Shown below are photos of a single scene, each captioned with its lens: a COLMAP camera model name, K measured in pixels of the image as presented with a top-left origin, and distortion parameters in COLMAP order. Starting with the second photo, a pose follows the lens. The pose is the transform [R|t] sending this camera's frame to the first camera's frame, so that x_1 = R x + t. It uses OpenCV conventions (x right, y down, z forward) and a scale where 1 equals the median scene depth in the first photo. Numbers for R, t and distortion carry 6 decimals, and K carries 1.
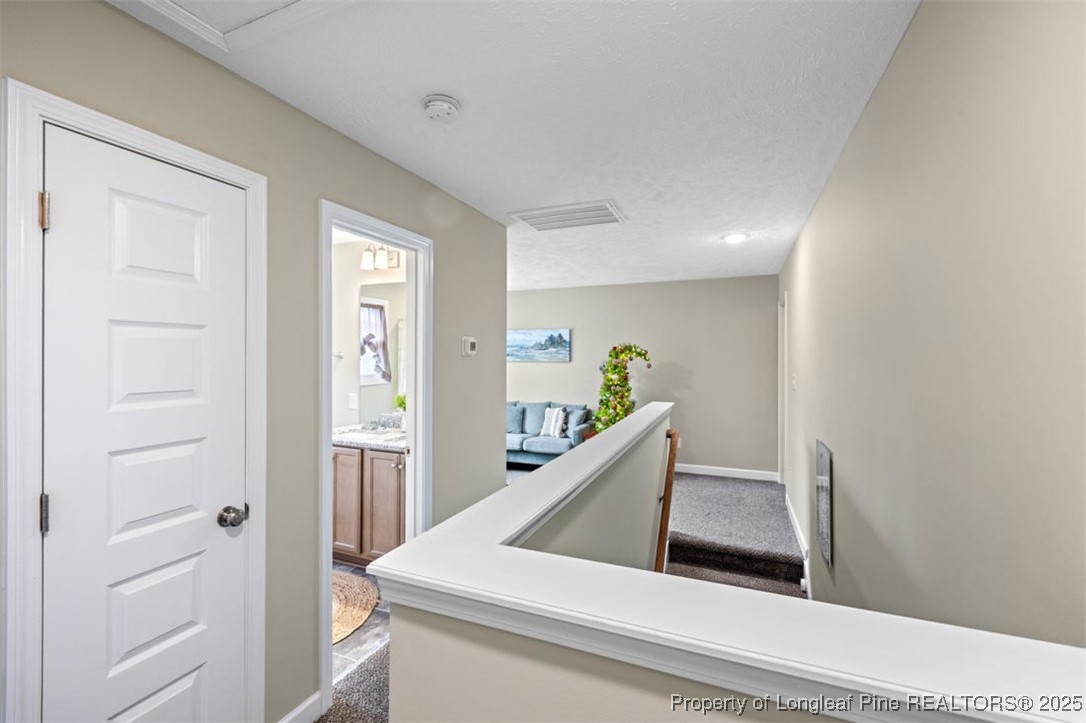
lens RADIAL K [[458.0, 0, 541.6], [0, 458.0, 349.6], [0, 0, 1]] dist [0.001292, 0.000205]
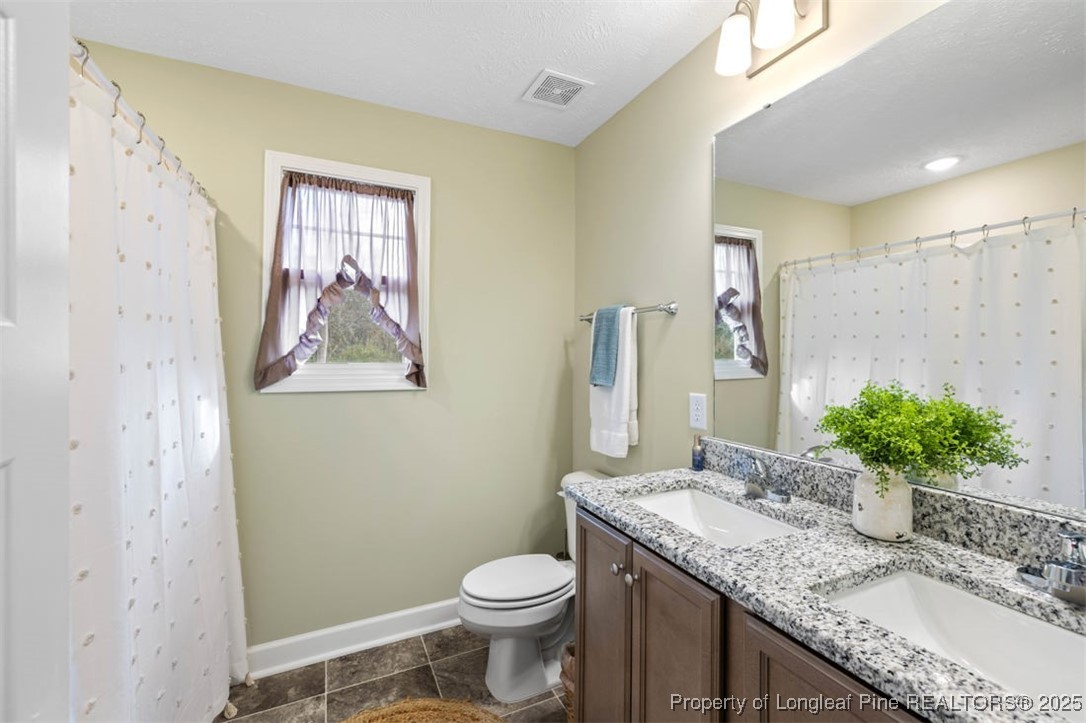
lens RADIAL K [[458.0, 0, 541.6], [0, 458.0, 349.6], [0, 0, 1]] dist [0.001292, 0.000205]
pose [[0.744424, -0.001196, -0.667706, -0.168124], [0.003190, 0.999993, 0.001765, 0.038619], [0.667700, -0.003444, 0.744423, 0.418967]]
